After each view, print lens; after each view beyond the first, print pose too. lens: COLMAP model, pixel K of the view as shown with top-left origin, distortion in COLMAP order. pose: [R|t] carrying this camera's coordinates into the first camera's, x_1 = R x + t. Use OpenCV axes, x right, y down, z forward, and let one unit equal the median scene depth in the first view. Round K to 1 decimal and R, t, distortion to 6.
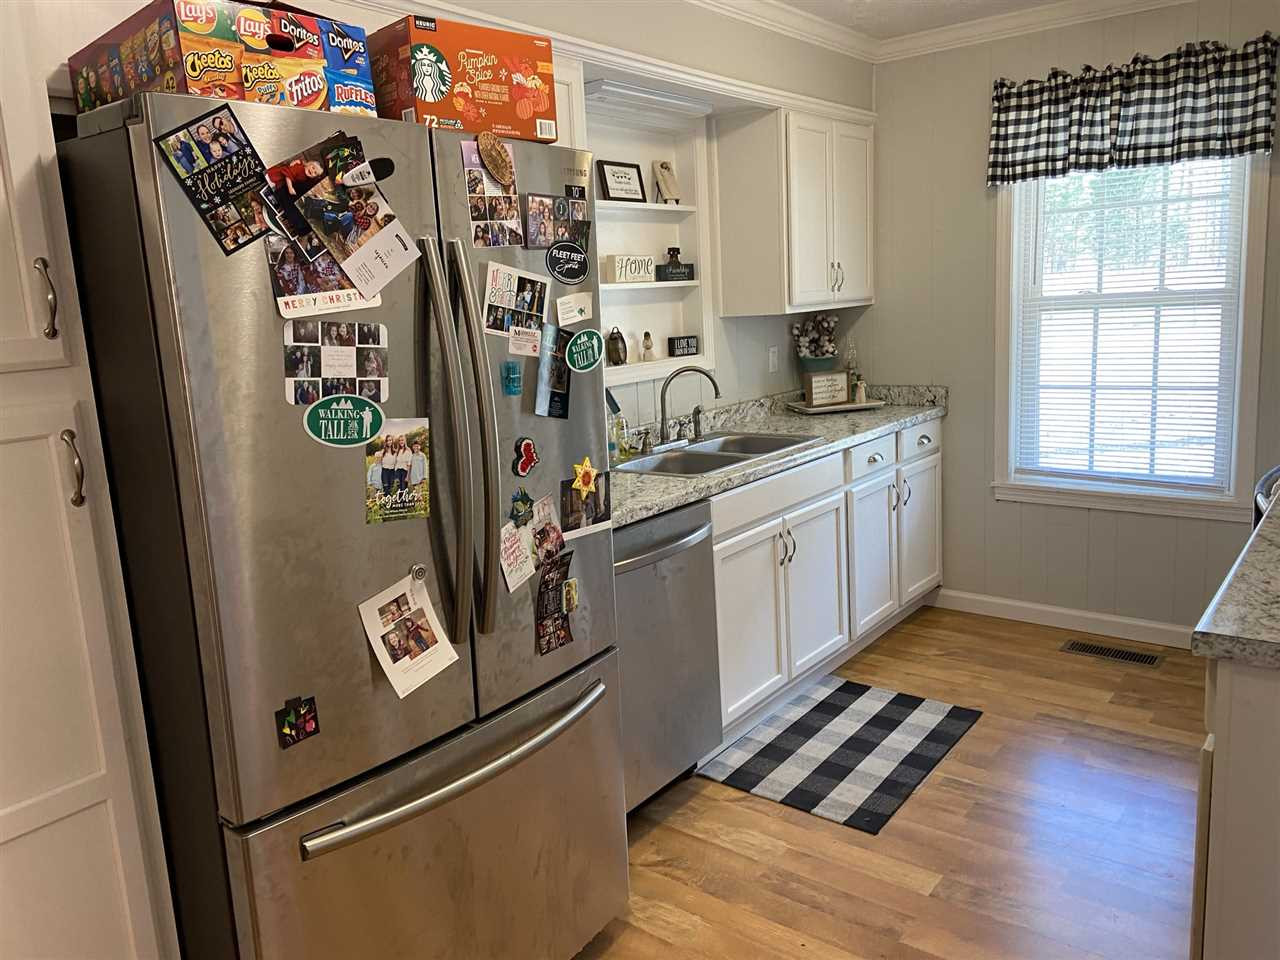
lens RADIAL K [[963.8, 0, 643.6], [0, 963.8, 468.3], [0, 0, 1]] dist [0.131223, -0.165740]
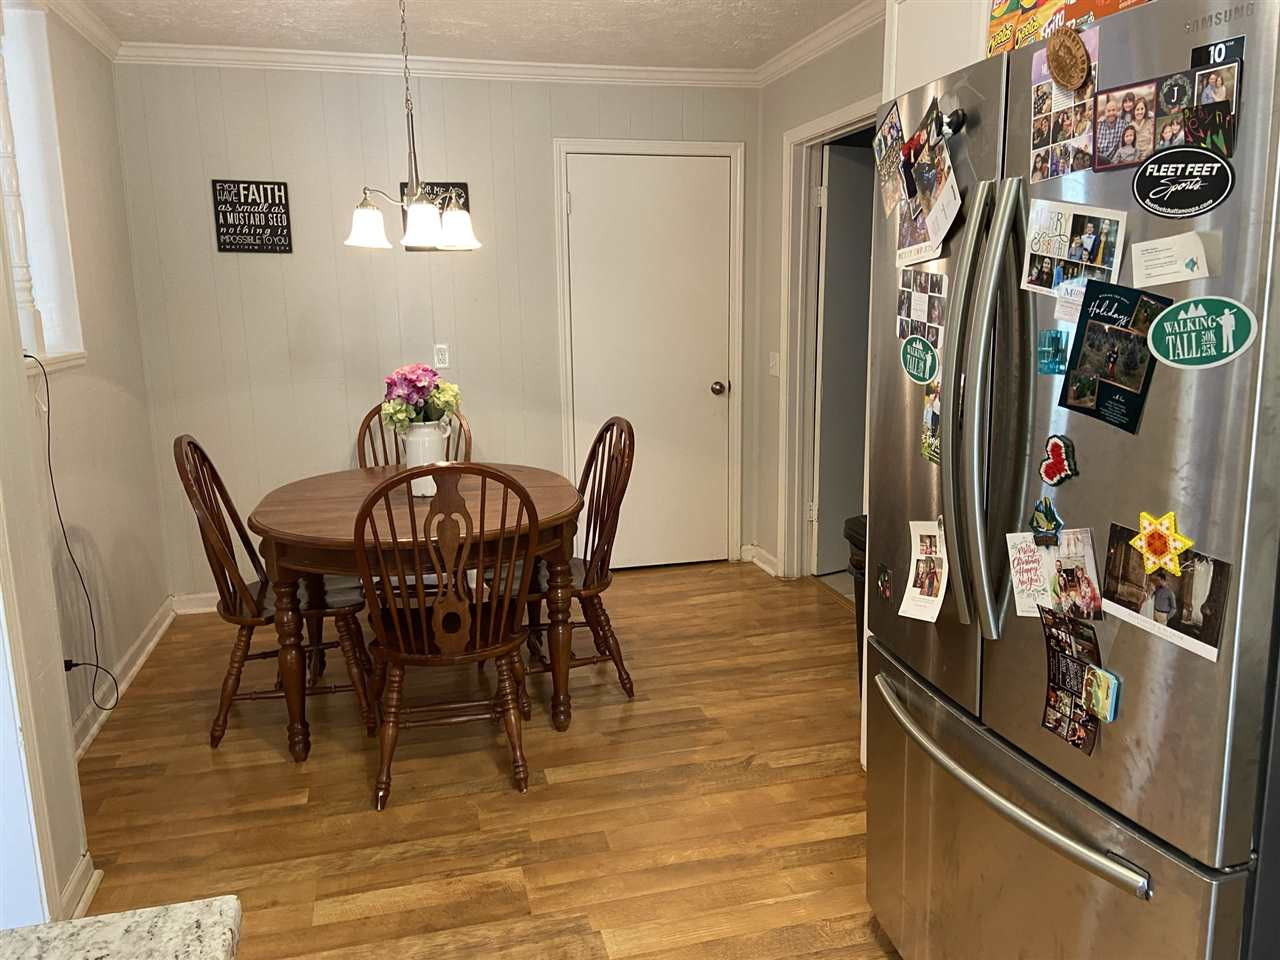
lens RADIAL K [[959.3, 0, 641.7], [0, 959.3, 477.3], [0, 0, 1]] dist [0.130528, -0.171968]
pose [[-0.609790, 0.209610, -0.764343, 0.377889], [-0.092568, 0.938958, 0.331345, -0.127510], [0.787139, 0.272804, -0.553164, 0.678947]]
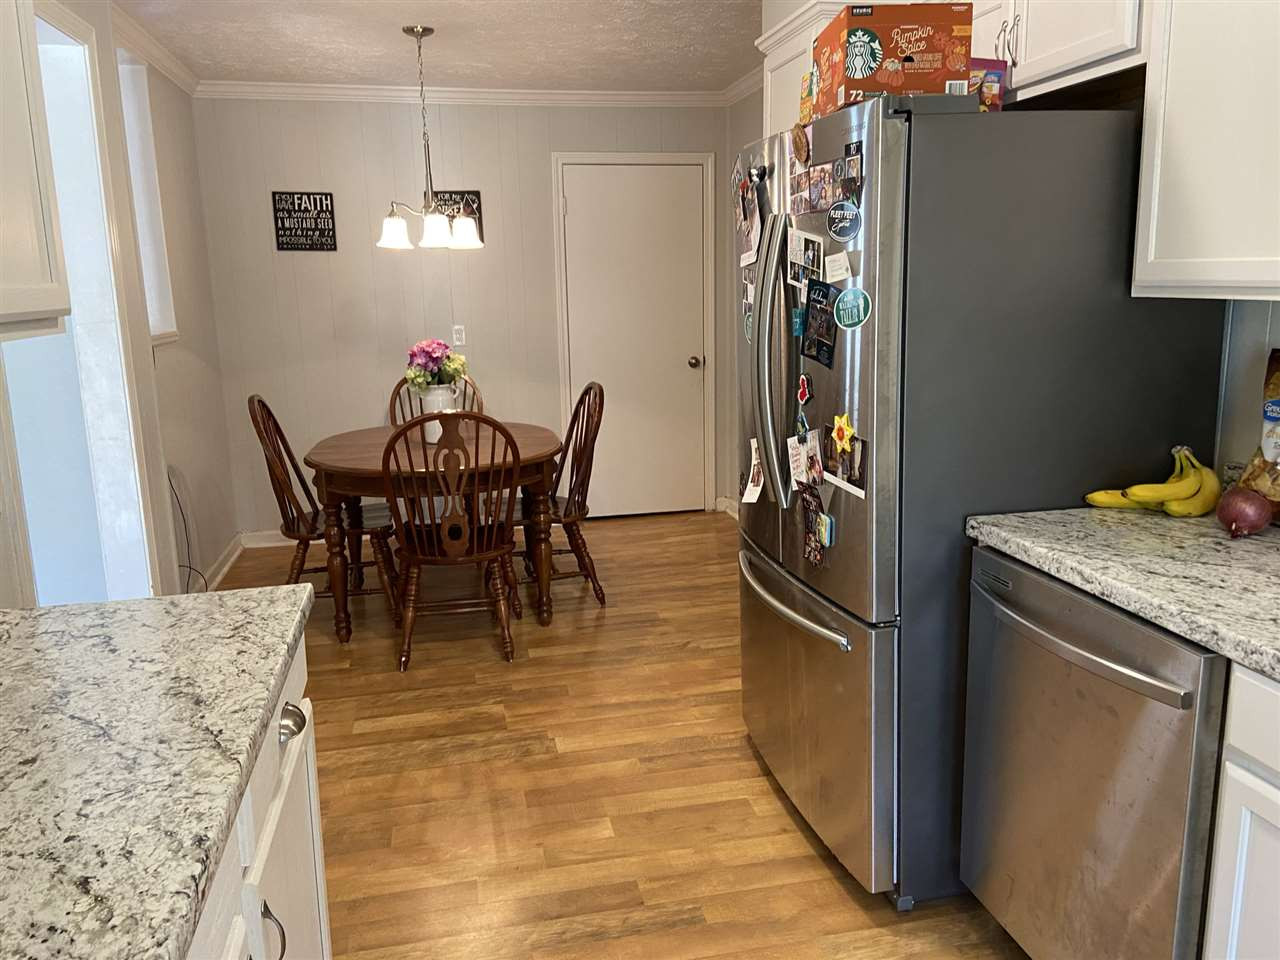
lens RADIAL K [[960.4, 0, 634.3], [0, 960.4, 469.2], [0, 0, 1]] dist [0.136627, -0.172319]
pose [[-0.645960, 0.213679, -0.732855, 0.534265], [-0.077670, 0.936646, 0.341558, -0.182245], [0.759410, 0.277554, -0.588439, 0.915980]]
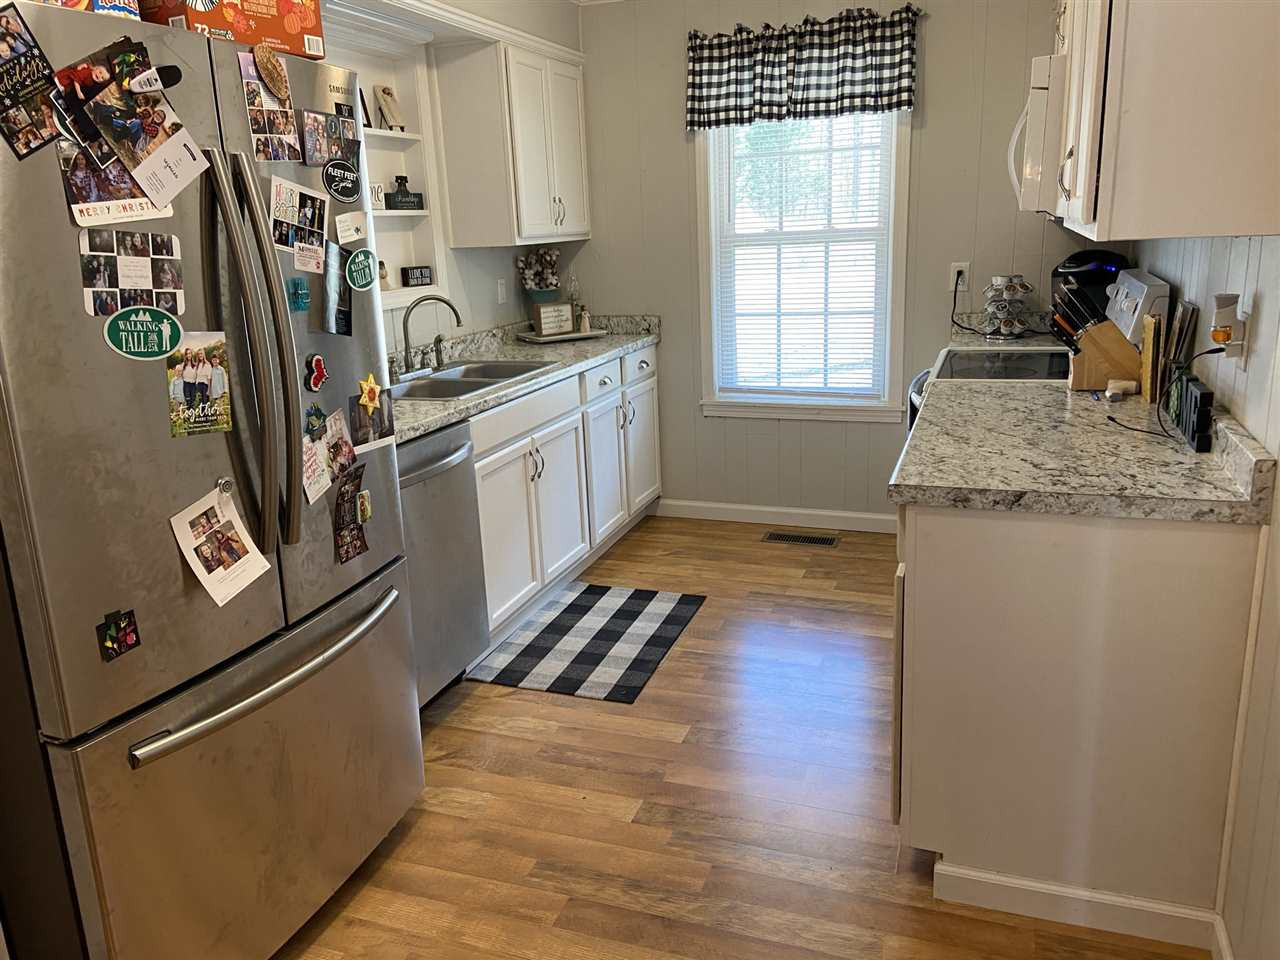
lens RADIAL K [[960.4, 0, 634.3], [0, 960.4, 469.2], [0, 0, 1]] dist [0.136627, -0.172319]
pose [[0.953205, -0.061873, 0.295925, -0.065574], [0.044544, 0.996894, 0.064953, 0.022424], [-0.299025, -0.048732, 0.953000, -0.053140]]
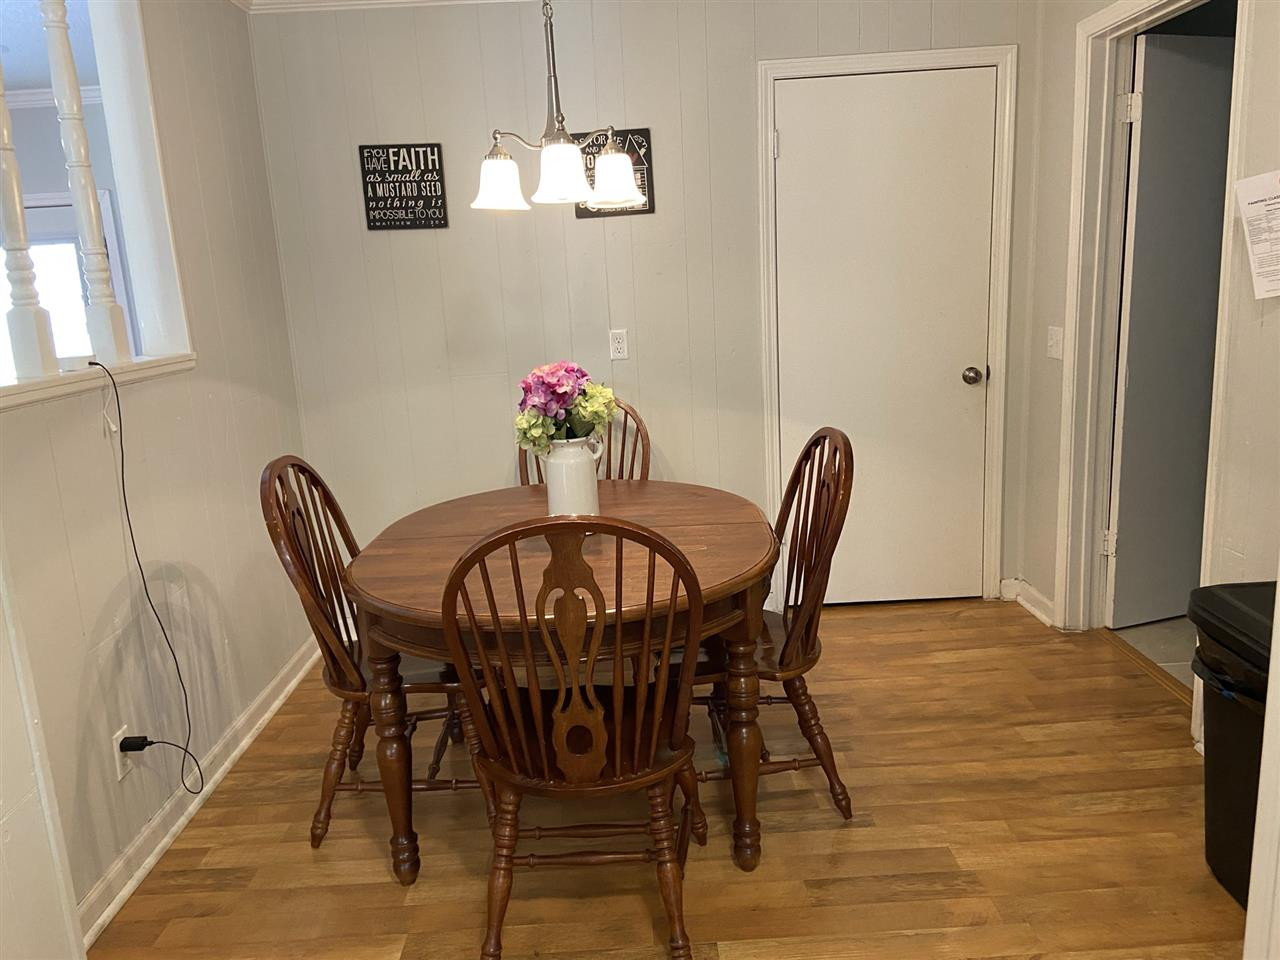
lens RADIAL K [[959.3, 0, 641.7], [0, 959.3, 477.3], [0, 0, 1]] dist [0.130528, -0.171968]
pose [[-0.770750, 0.223004, -0.596836, 0.146468], [-0.017432, 0.929015, 0.369631, -0.079679], [0.636899, 0.295297, -0.712151, 0.511735]]
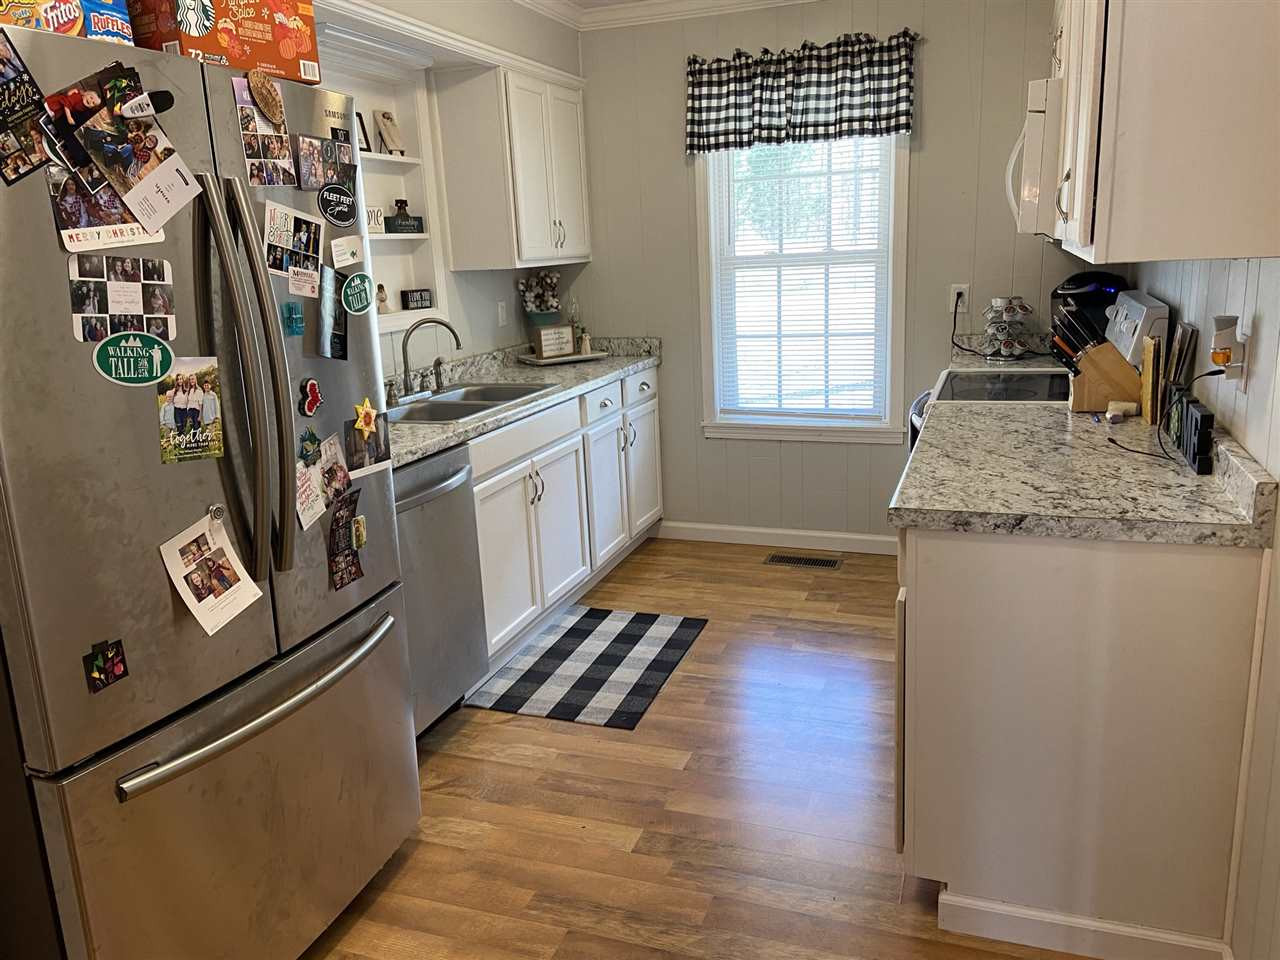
lens RADIAL K [[961.2, 0, 641.8], [0, 961.2, 470.3], [0, 0, 1]] dist [0.135686, -0.171324]
pose [[0.951852, -0.059133, 0.300801, -0.060379], [0.047821, 0.997849, 0.044837, 0.020796], [-0.302805, -0.028294, 0.952632, -0.049344]]
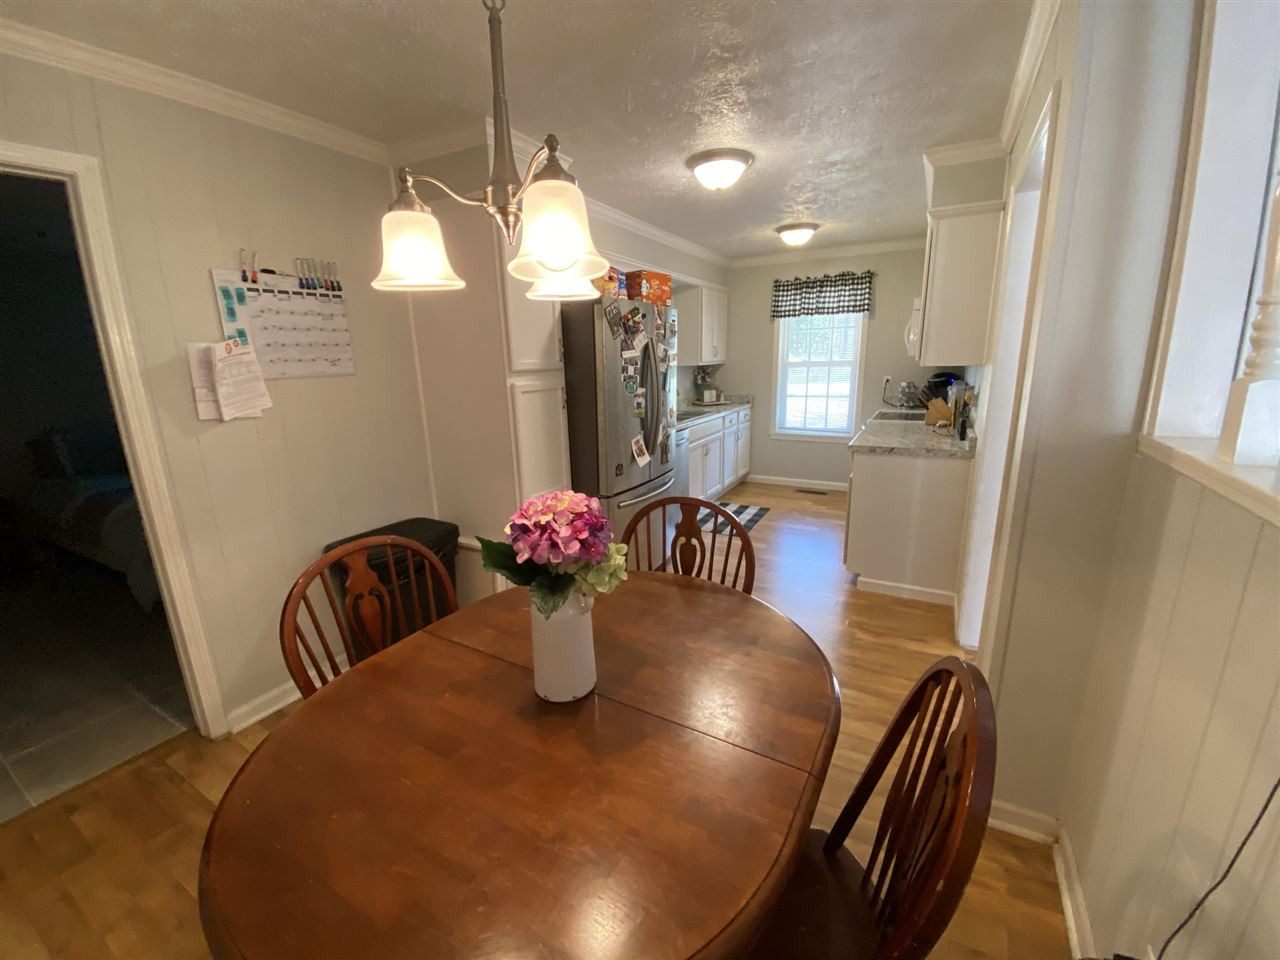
lens RADIAL K [[510.7, 0, 626.9], [0, 510.7, 491.0], [0, 0, 1]] dist [0.000321, -0.000158]
pose [[0.990759, -0.010445, 0.135228, -0.279211], [0.000814, 0.997470, 0.071083, 0.095516], [-0.135628, -0.070316, 0.988261, -0.423143]]
